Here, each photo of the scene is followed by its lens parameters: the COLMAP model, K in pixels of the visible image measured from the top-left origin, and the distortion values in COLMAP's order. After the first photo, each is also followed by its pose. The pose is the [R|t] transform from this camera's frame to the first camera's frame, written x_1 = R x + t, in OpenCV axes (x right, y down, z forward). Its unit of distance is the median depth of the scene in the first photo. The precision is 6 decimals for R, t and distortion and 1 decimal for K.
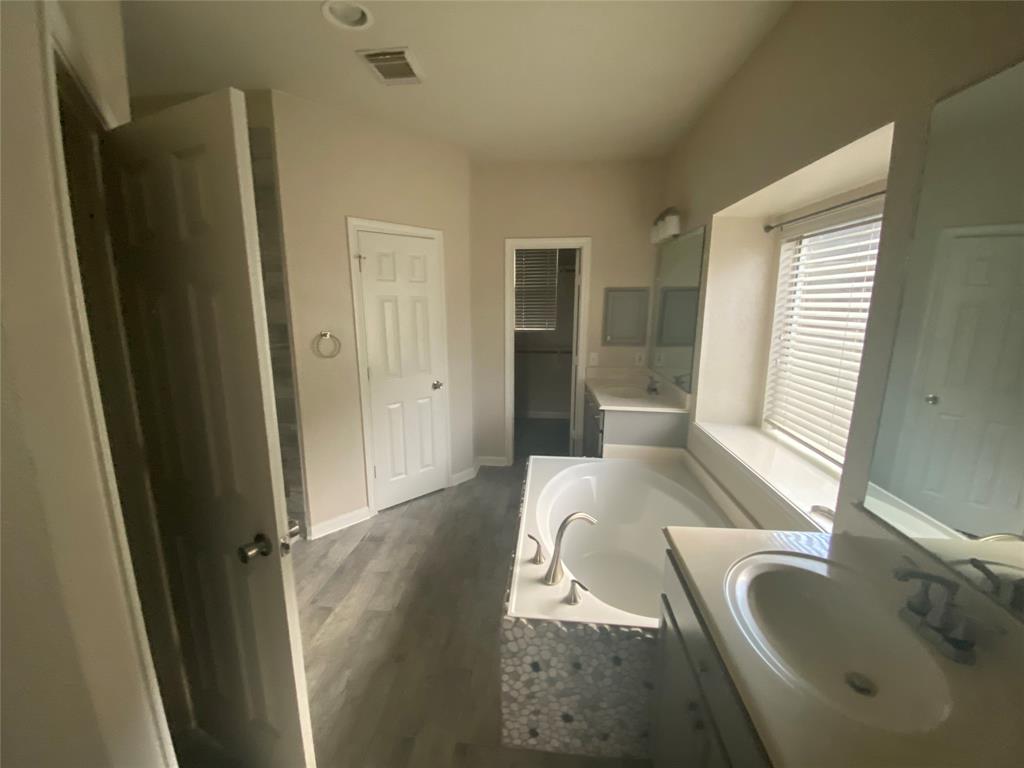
lens RADIAL K [[416.5, 0, 512.0], [0, 416.5, 384.0], [0, 0, 1]] dist [0.009573, -0.014136]
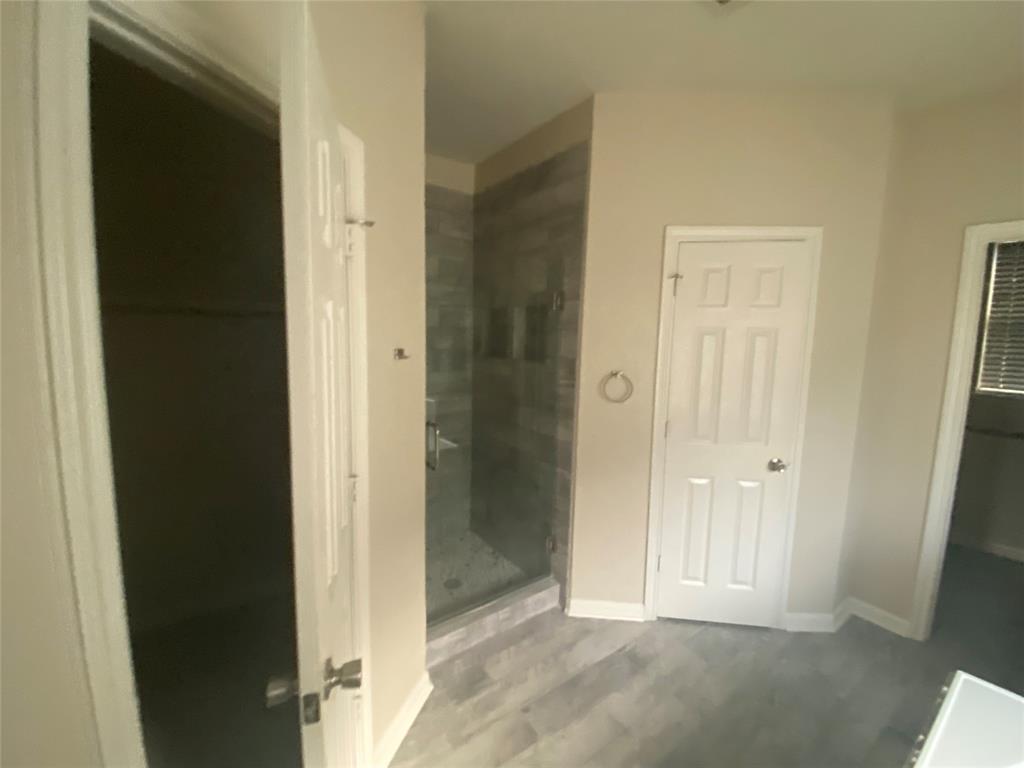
lens RADIAL K [[416.5, 0, 512.0], [0, 416.5, 384.0], [0, 0, 1]] dist [0.009573, -0.014136]
pose [[0.648455, 0.097330, -0.755006, 0.031010], [-0.160767, 0.986933, -0.010851, -0.053776], [0.744084, 0.128416, 0.655629, 0.297729]]
